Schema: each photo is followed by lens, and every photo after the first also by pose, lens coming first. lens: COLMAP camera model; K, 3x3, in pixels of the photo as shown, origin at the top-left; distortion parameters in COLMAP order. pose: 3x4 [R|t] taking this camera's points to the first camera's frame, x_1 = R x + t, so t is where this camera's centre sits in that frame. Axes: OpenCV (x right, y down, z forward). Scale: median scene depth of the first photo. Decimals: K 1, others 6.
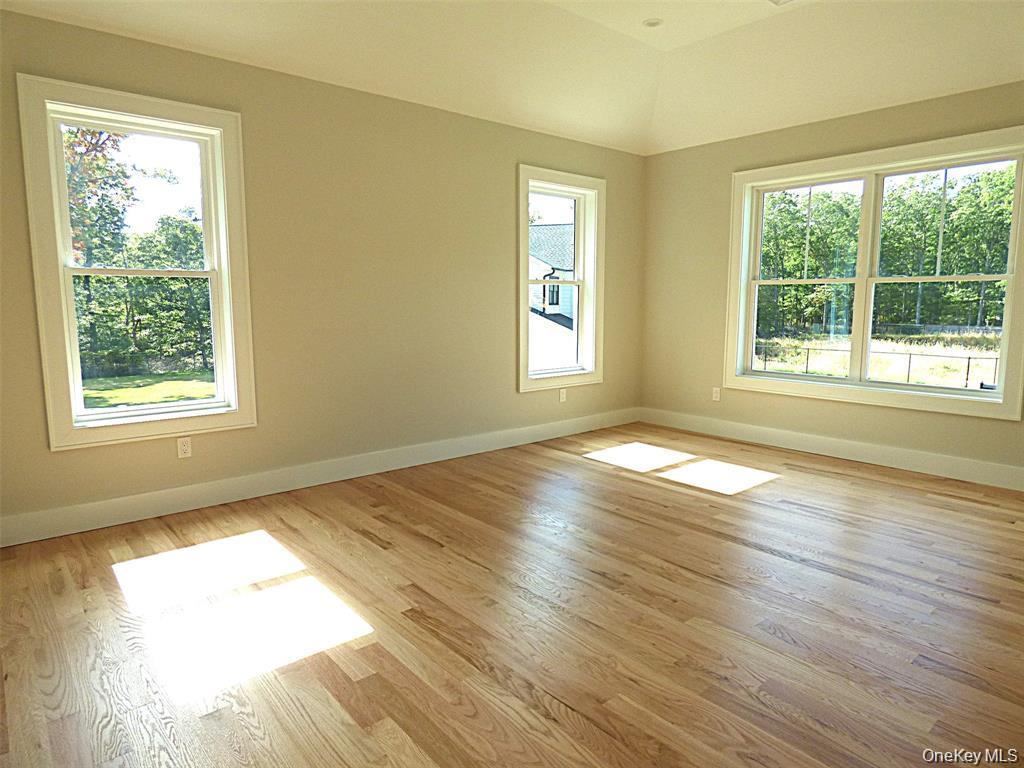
lens RADIAL K [[629.6, 0, 515.5], [0, 629.6, 381.2], [0, 0, 1]] dist [-0.007195, -0.000498]
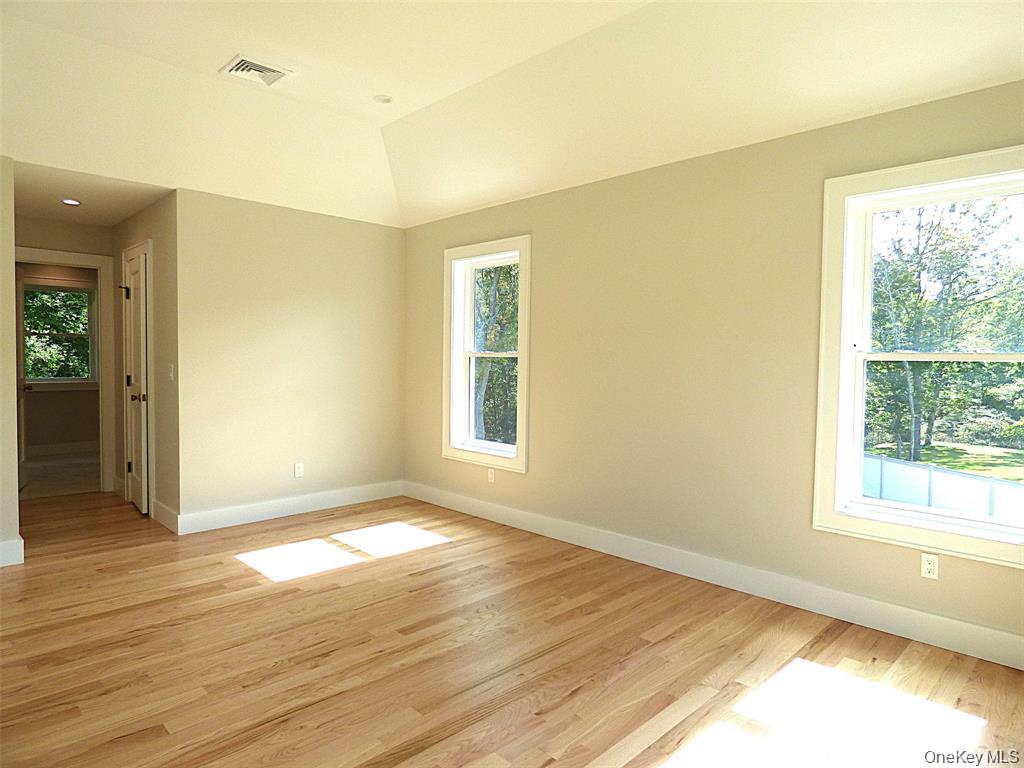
lens RADIAL K [[629.6, 0, 515.5], [0, 629.6, 381.2], [0, 0, 1]] dist [-0.007195, -0.000498]
pose [[0.059976, 0.036502, -0.997532, 0.974058], [-0.140954, 0.989627, 0.027738, -0.166796], [0.988198, 0.138943, 0.064499, 1.008186]]
